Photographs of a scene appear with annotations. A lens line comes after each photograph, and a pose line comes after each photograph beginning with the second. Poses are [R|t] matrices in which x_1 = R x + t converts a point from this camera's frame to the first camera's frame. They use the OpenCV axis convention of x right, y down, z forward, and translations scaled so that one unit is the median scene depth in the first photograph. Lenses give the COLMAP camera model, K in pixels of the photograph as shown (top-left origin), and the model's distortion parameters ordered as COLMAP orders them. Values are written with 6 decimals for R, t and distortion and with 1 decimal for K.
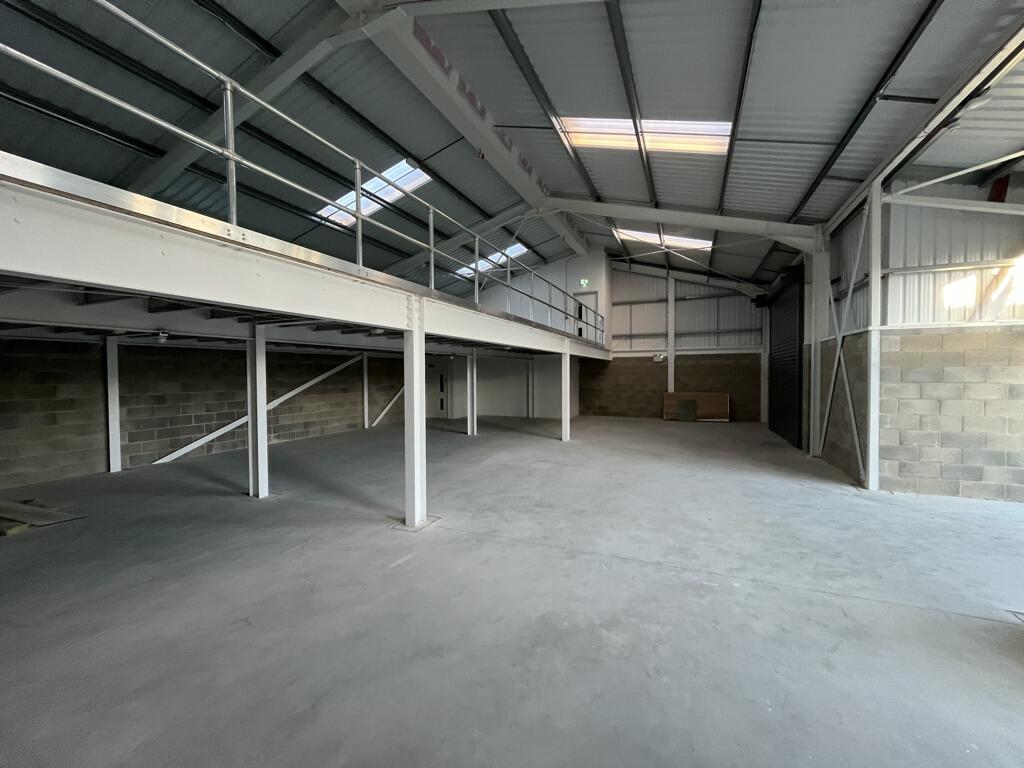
lens RADIAL K [[415.0, 0, 510.6], [0, 415.0, 383.8], [0, 0, 1]] dist [-0.001294, -0.000536]
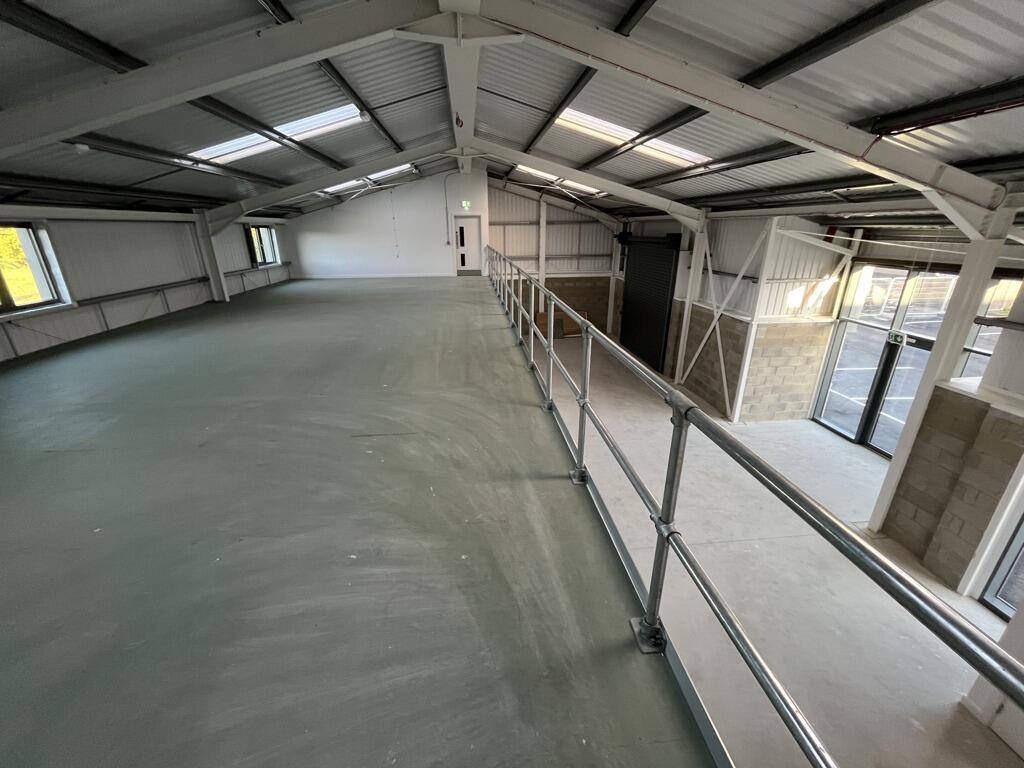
lens RADIAL K [[415.0, 0, 510.6], [0, 415.0, 383.8], [0, 0, 1]] dist [-0.001294, -0.000536]
pose [[0.873707, -0.169813, 0.455850, -0.373769], [0.012379, 0.944549, 0.328137, -0.268304], [-0.486294, -0.281053, 0.827362, 0.091040]]
